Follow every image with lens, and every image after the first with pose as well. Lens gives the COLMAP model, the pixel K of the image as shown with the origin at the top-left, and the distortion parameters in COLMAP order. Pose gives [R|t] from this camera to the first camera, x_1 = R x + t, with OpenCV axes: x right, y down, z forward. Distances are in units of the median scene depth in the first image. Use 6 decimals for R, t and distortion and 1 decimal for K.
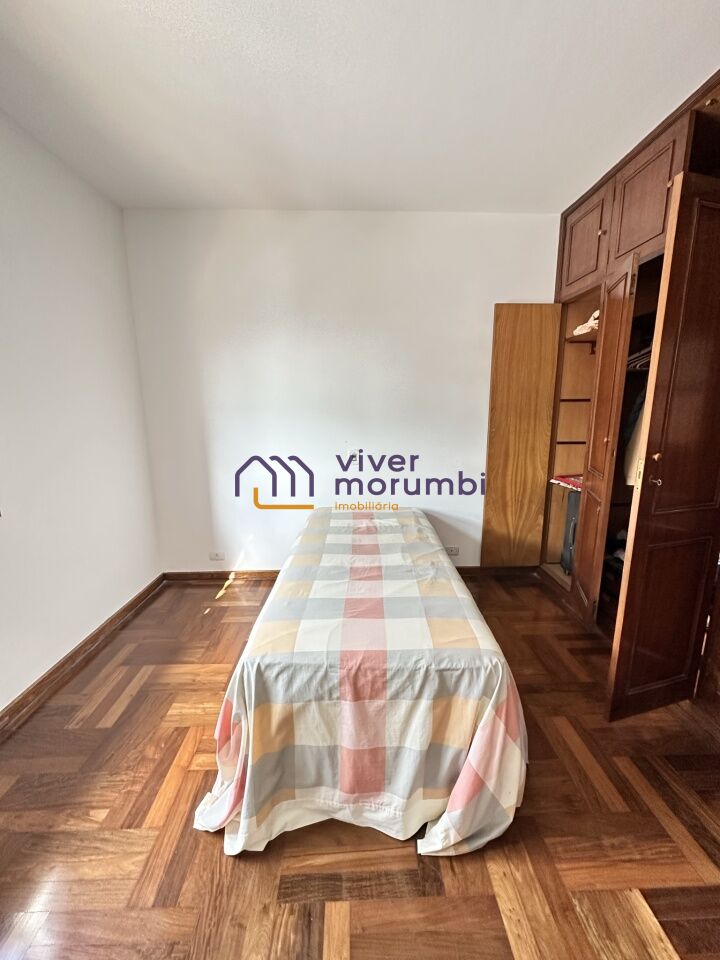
lens RADIAL K [[379.8, 0, 363.7], [0, 379.8, 477.8], [0, 0, 1]] dist [-0.004232, 0.000478]
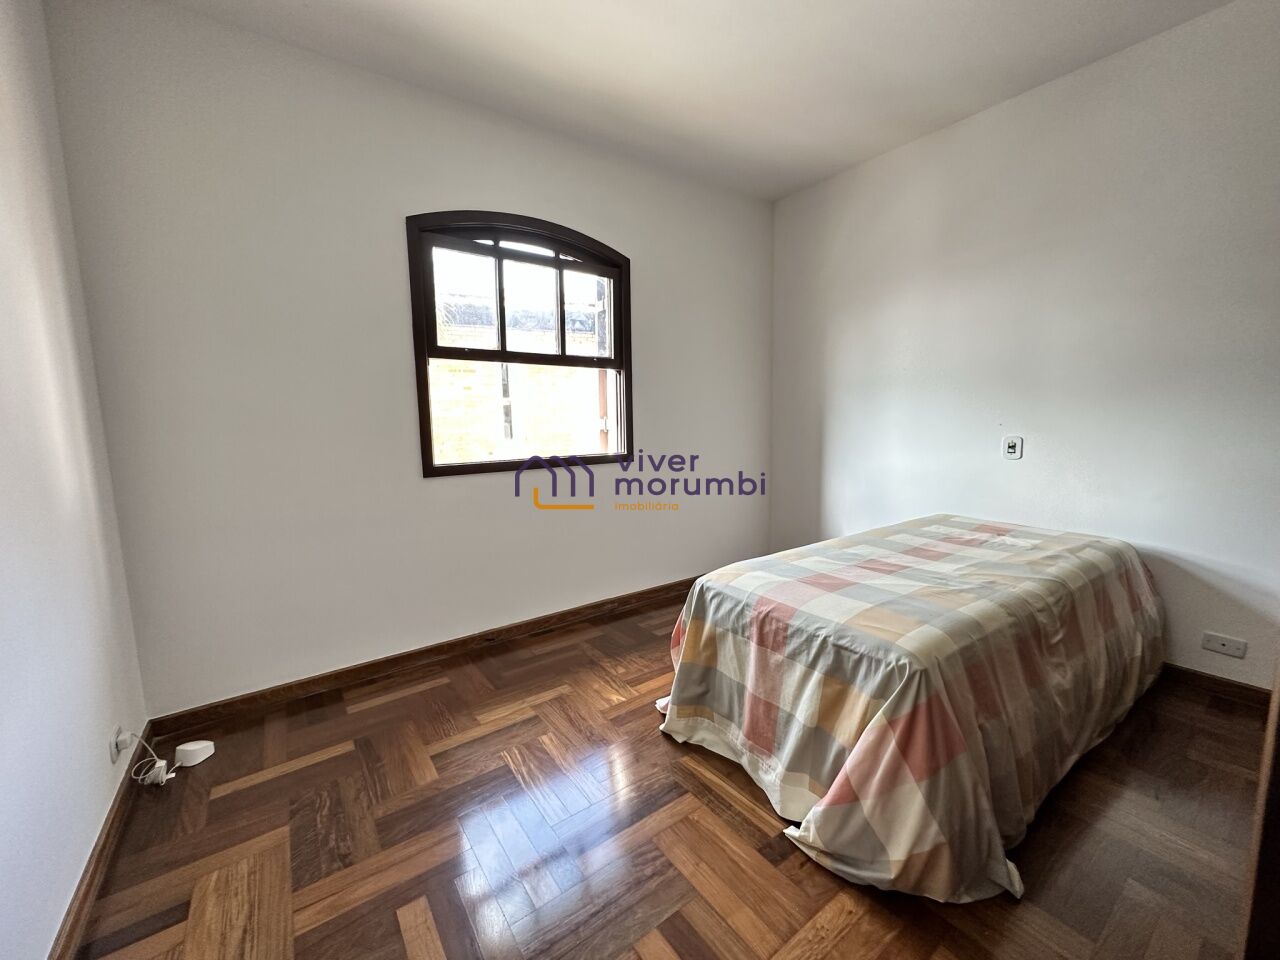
lens RADIAL K [[506.4, 0, 641.2], [0, 506.4, 474.3], [0, 0, 1]] dist [-0.004232, 0.000478]
pose [[0.562229, 0.092144, -0.821832, 0.853438], [-0.134252, 0.990760, 0.019240, 0.156355], [0.816011, 0.099515, 0.569405, -0.059070]]
